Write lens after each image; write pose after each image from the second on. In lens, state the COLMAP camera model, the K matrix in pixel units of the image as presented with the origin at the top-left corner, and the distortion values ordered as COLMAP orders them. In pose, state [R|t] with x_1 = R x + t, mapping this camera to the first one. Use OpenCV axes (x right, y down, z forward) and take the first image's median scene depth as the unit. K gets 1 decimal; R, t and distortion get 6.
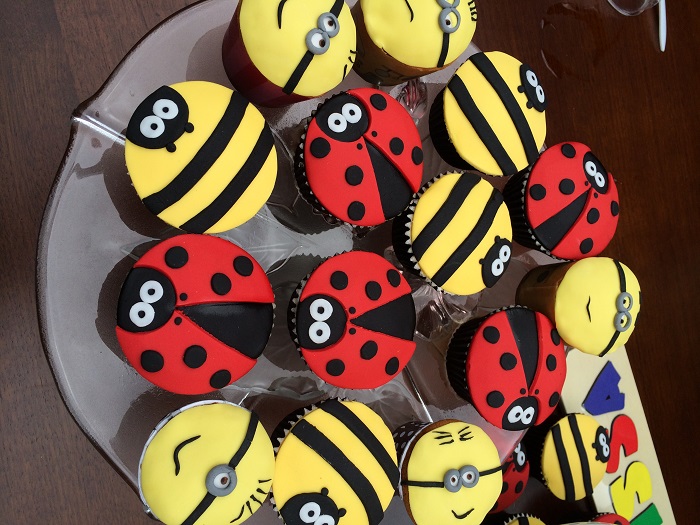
lens RADIAL K [[599.8, 0, 350.0], [0, 599.8, 262.5], [0, 0, 1]] dist [0.028231, -0.014029]
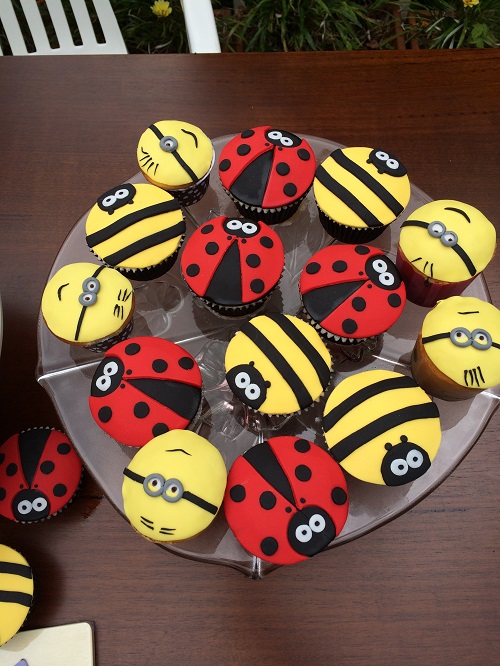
lens RADIAL K [[570.7, 0, 250.0], [0, 570.7, 333.0], [0, 0, 1]] dist [0.028231, -0.014029]
pose [[-0.223235, 0.665229, -0.712486, 1.060586], [-0.973578, -0.188215, 0.129309, -0.141915], [-0.048081, 0.722527, 0.689669, 0.235336]]
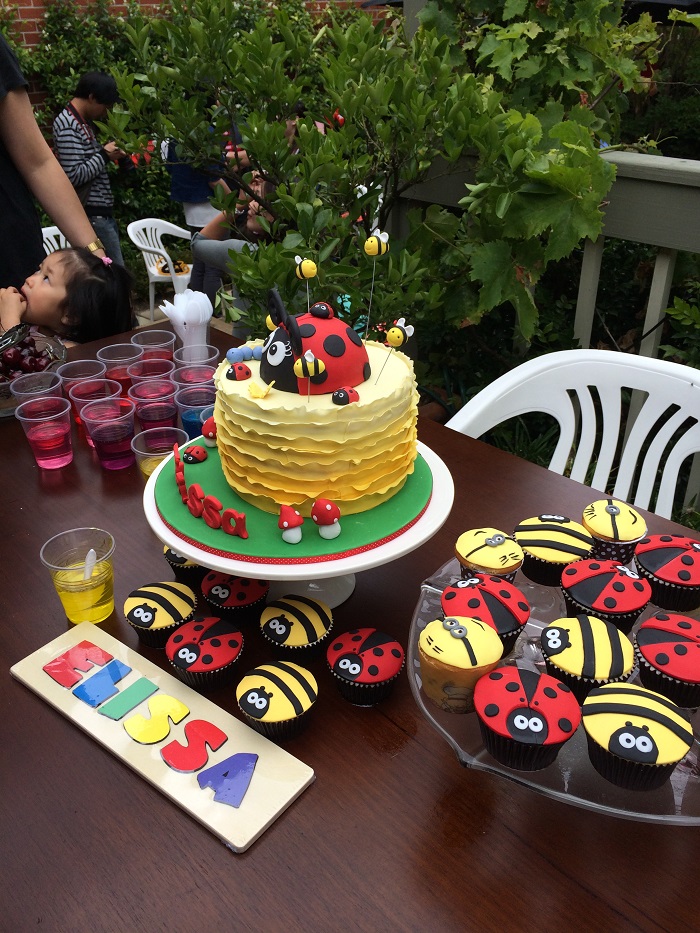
lens RADIAL K [[799.4, 0, 350.0], [0, 799.4, 466.5], [0, 0, 1]] dist [0.028231, -0.014029]
pose [[-0.792257, -0.124359, -0.597381, 1.965315], [-0.514095, -0.391323, 0.763264, -1.116345], [-0.328688, 0.911812, 0.246096, 0.404404]]
